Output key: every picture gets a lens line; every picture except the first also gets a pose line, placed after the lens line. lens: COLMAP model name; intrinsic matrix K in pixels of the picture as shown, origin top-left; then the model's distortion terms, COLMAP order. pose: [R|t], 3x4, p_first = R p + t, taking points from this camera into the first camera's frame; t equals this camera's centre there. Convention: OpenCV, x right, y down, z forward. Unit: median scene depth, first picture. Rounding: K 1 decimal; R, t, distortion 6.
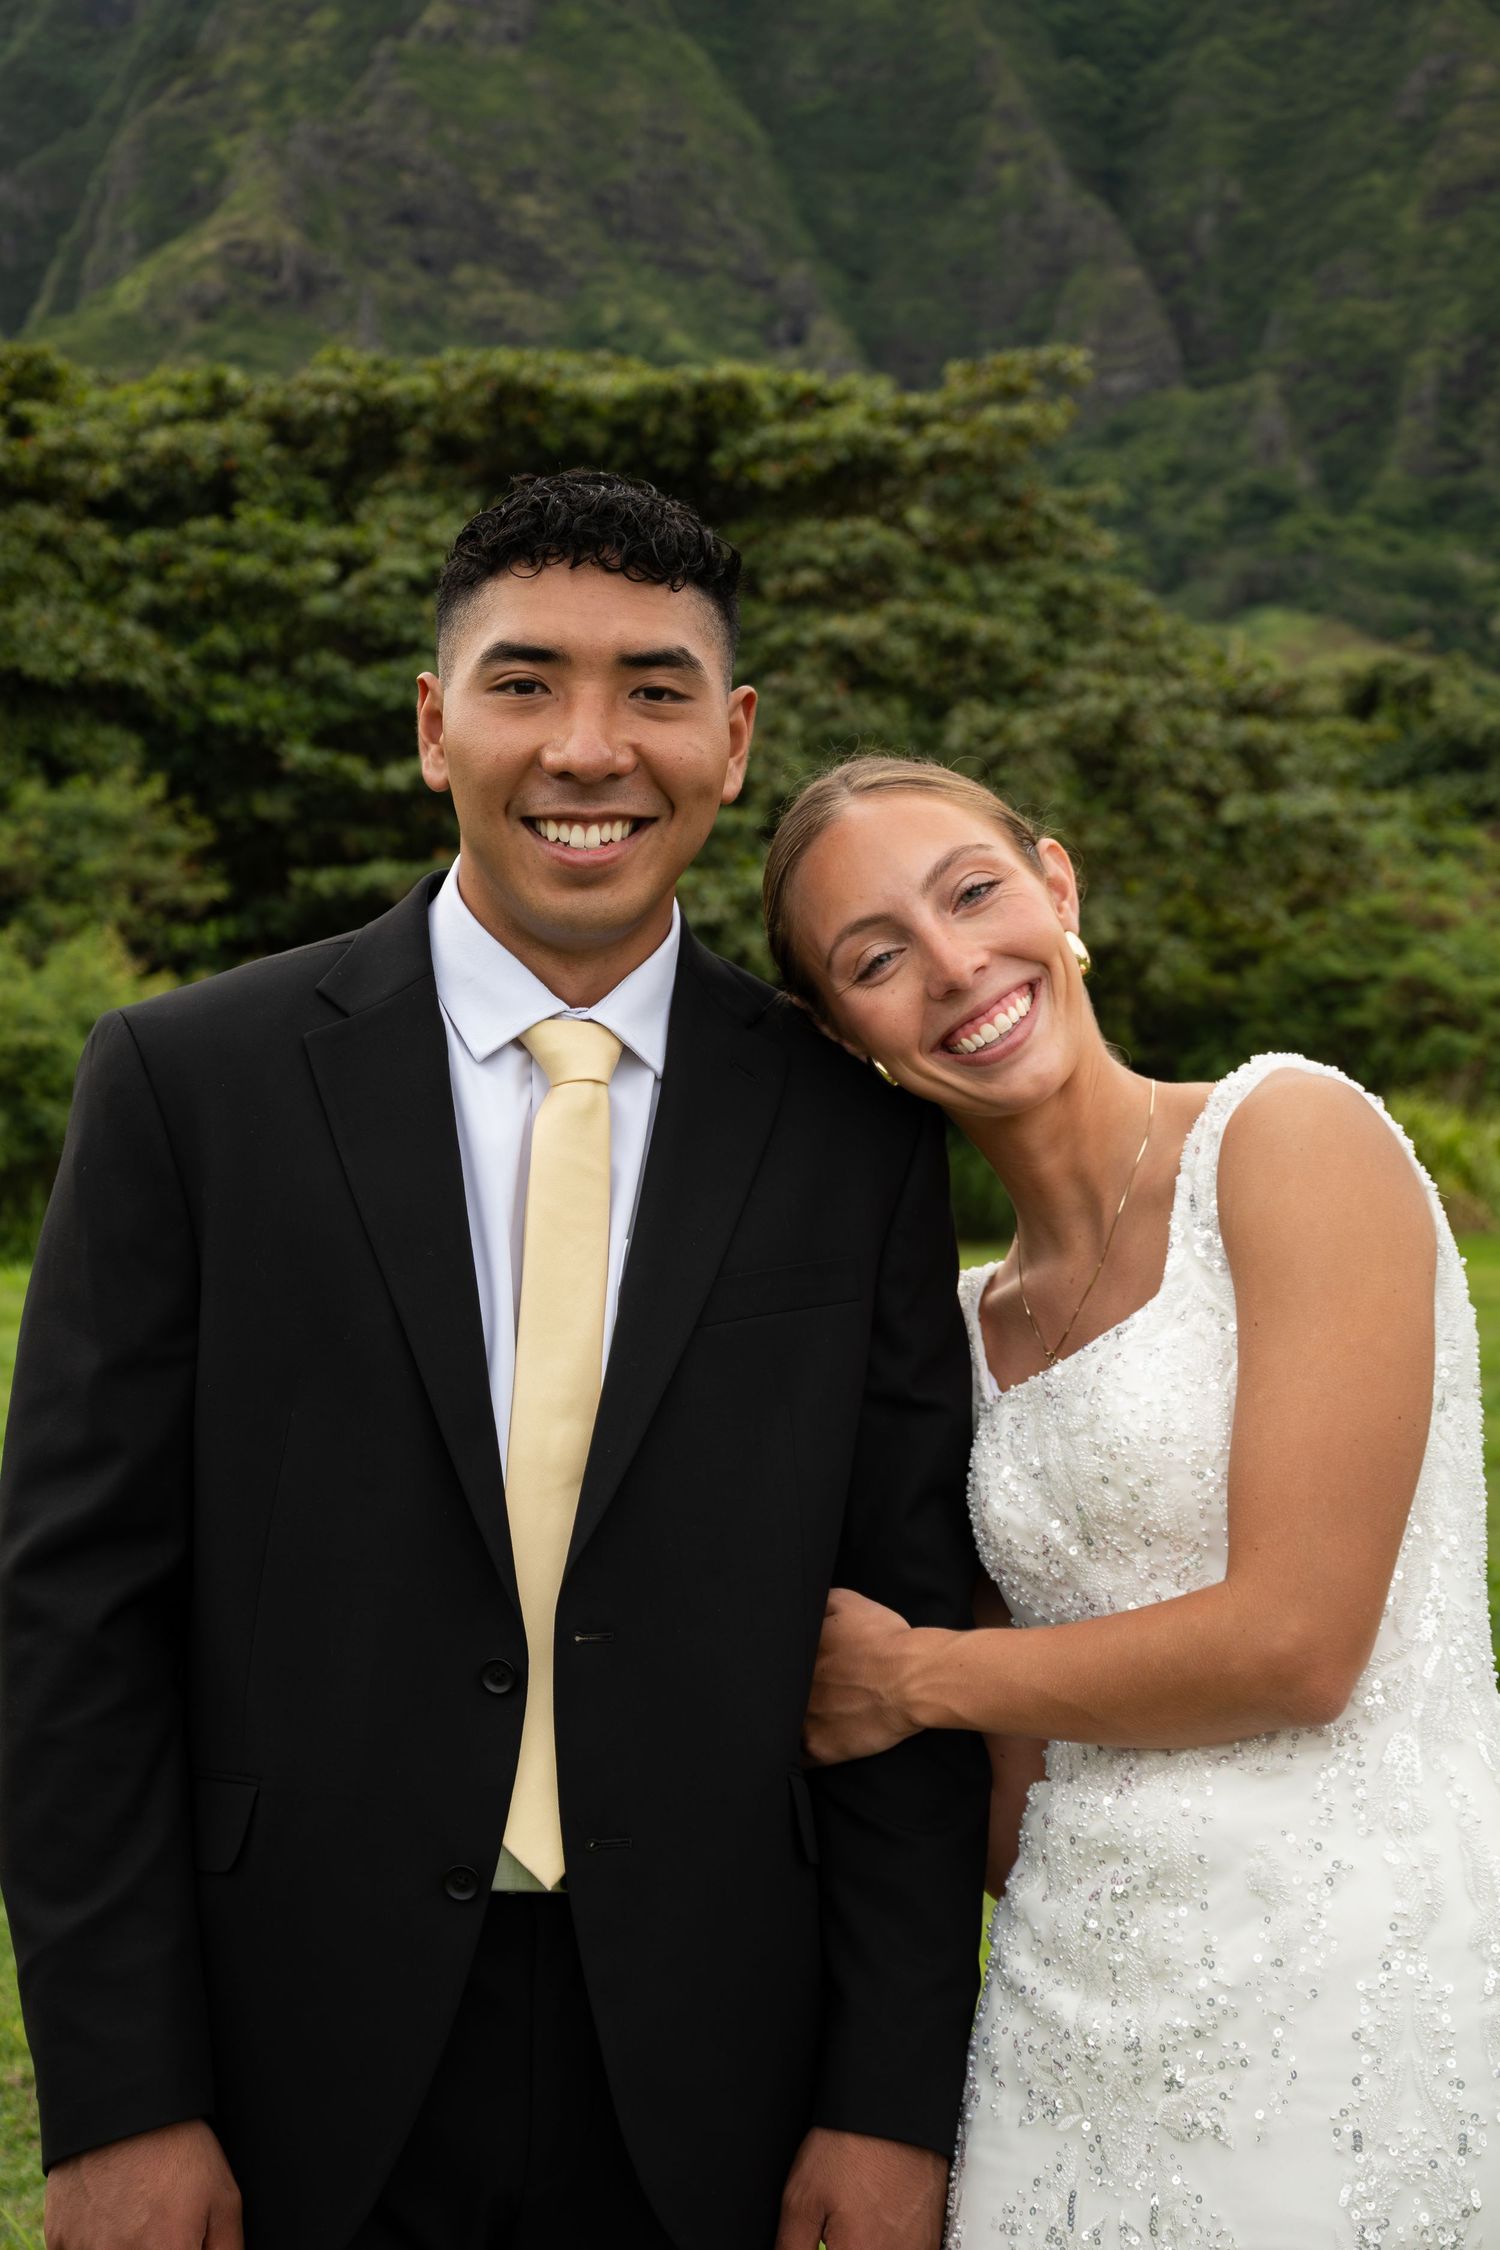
lens RADIAL K [[3956.7, 0, 750.0], [0, 3956.7, 1125.0], [0, 0, 1]] dist [0.058132, 0.121290]
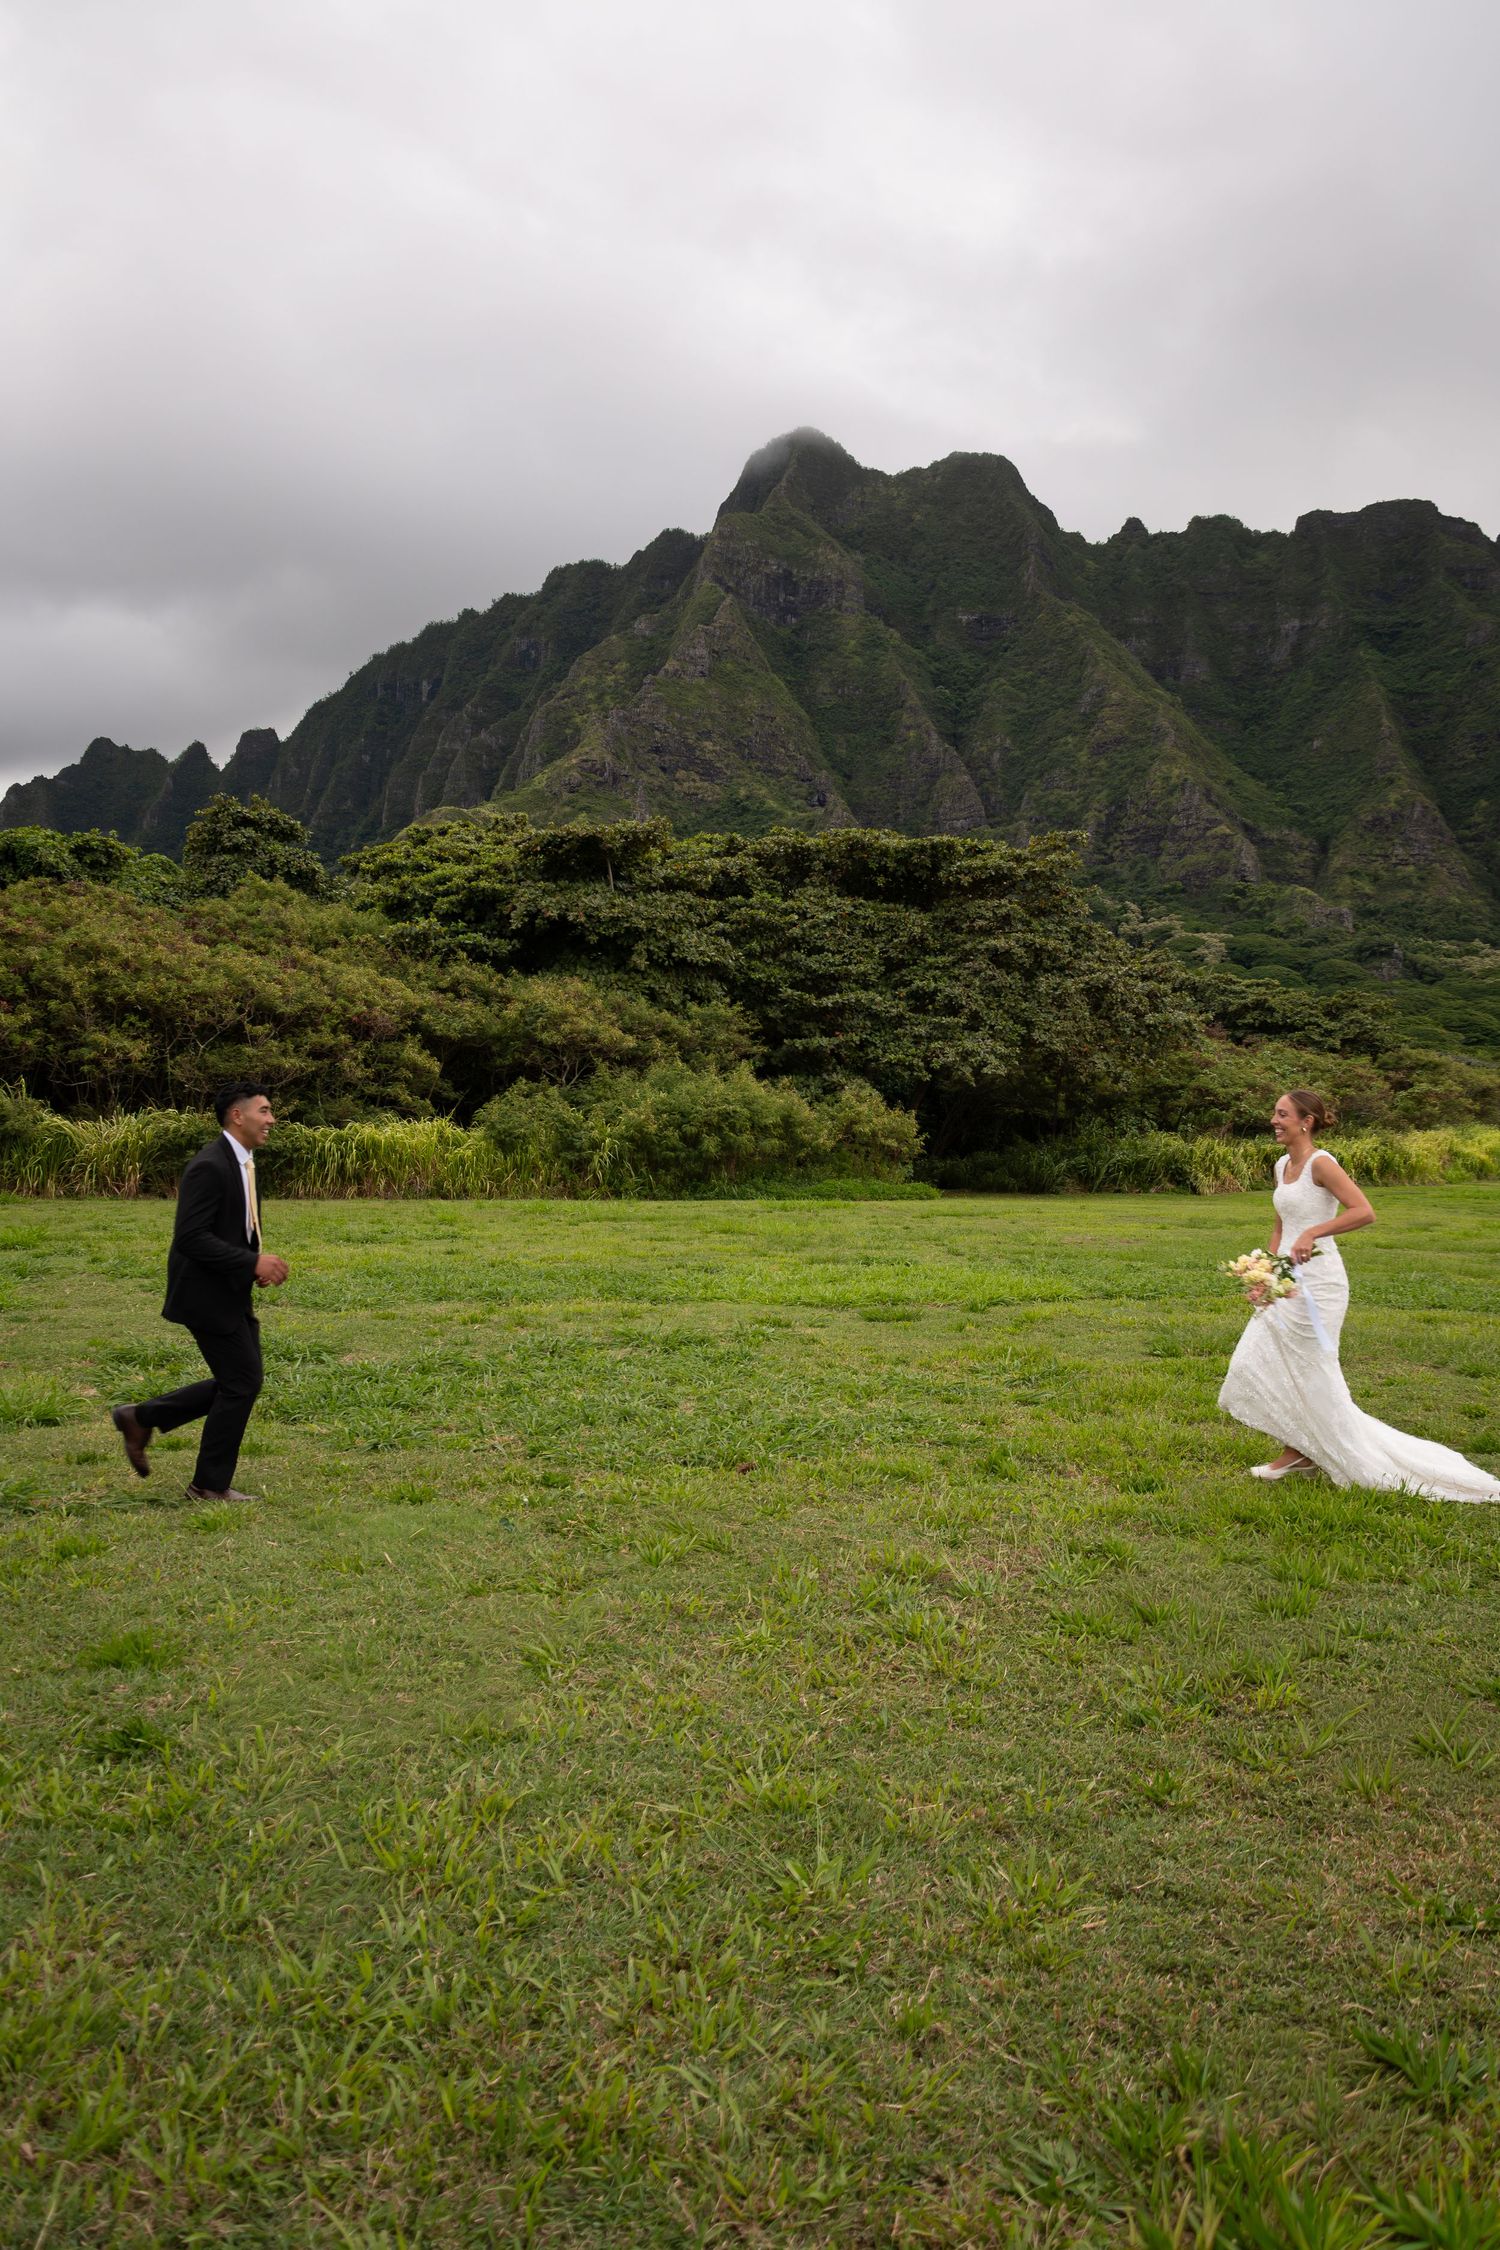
lens RADIAL K [[1693.3, 0, 748.7], [0, 1693.3, 1142.5], [0, 0, 1]] dist [0.009579, 0.004117]
pose [[0.999720, 0.015311, -0.018069, -0.103173], [-0.015243, 0.999876, 0.003881, -0.002994], [0.018126, -0.003605, 0.999829, -0.055211]]
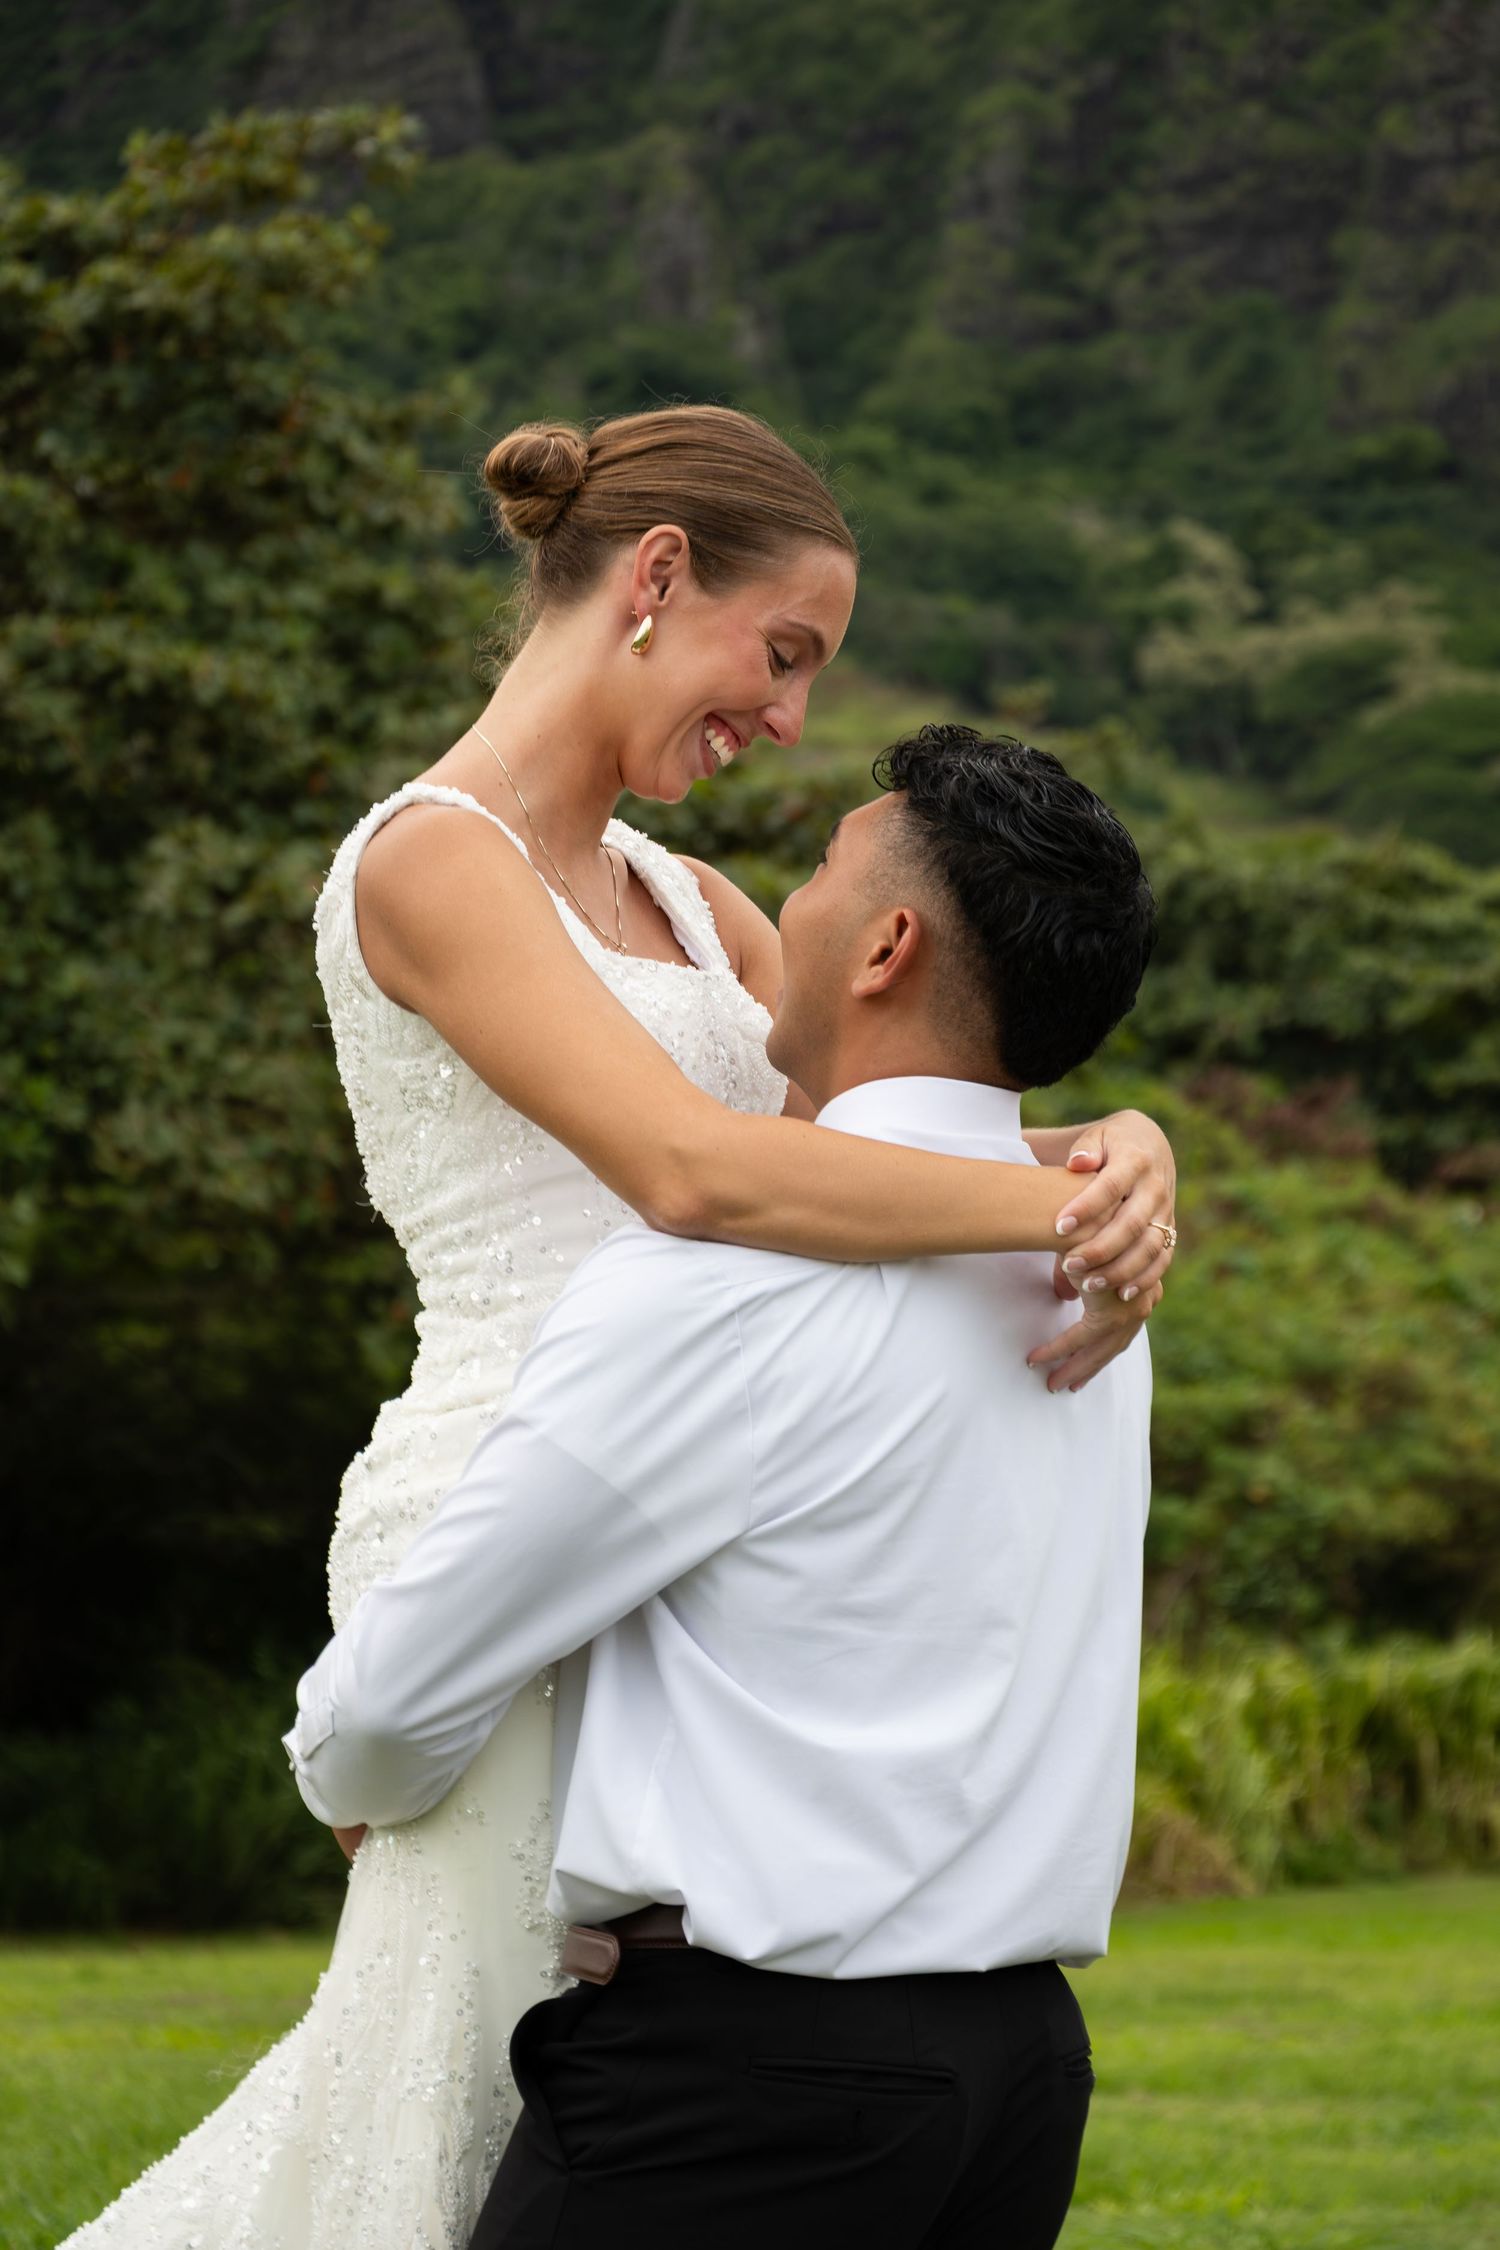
lens RADIAL K [[8507.2, 0, 752.2], [0, 8507.2, 1178.7], [0, 0, 1]] dist [0.200626, -1.382865]
pose [[0.990291, 0.000175, 0.139006, -0.020547], [0.008566, 0.998022, -0.062280, 0.003414], [-0.138742, 0.062866, 0.988331, -0.047480]]
